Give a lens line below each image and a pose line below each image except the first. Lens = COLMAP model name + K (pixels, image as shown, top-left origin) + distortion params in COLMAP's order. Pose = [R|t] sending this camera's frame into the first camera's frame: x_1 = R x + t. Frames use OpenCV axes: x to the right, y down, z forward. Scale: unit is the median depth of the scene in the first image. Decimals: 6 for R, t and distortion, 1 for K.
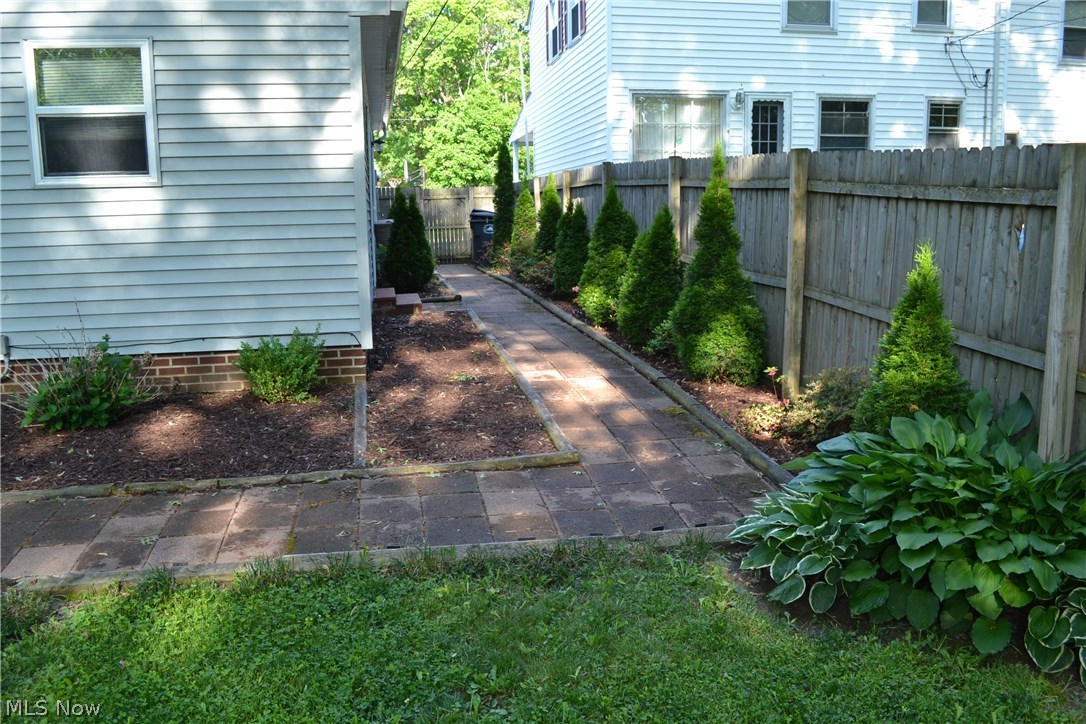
lens RADIAL K [[868.3, 0, 539.6], [0, 868.3, 361.2], [0, 0, 1]] dist [-0.087216, 0.015382]
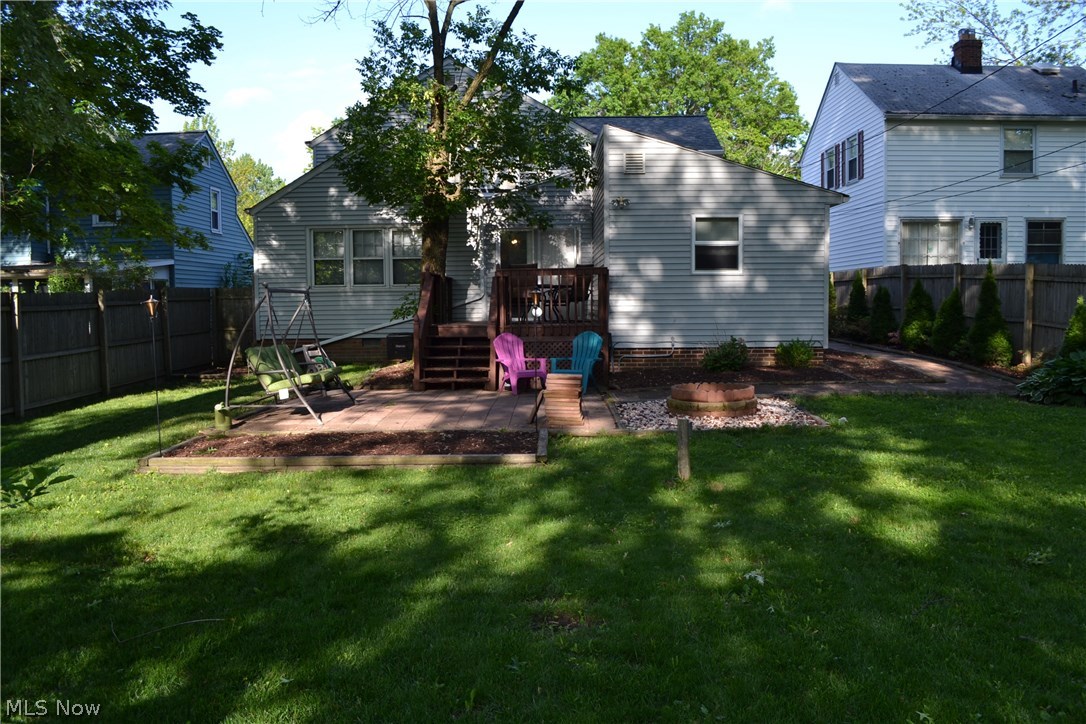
lens RADIAL K [[868.3, 0, 545.2], [0, 868.3, 367.6], [0, 0, 1]] dist [-0.087216, 0.015382]
pose [[0.982136, 0.020230, -0.187083, -0.528124], [-0.038350, 0.994857, -0.093748, 0.289424], [0.184225, 0.099248, 0.977860, -1.389080]]
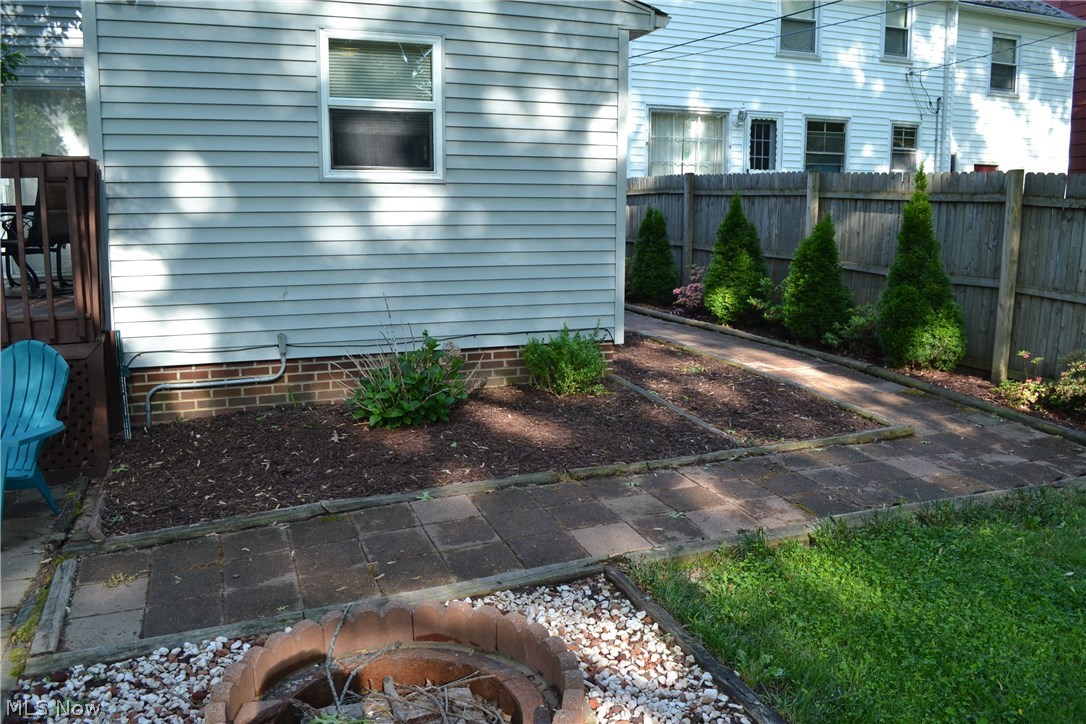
lens RADIAL K [[868.3, 0, 539.6], [0, 868.3, 361.1], [0, 0, 1]] dist [-0.087216, 0.015382]
pose [[0.981545, -0.017254, 0.190453, -0.530887], [0.019403, 0.999767, -0.009428, 0.015839], [-0.190246, 0.012949, 0.981651, -0.020345]]
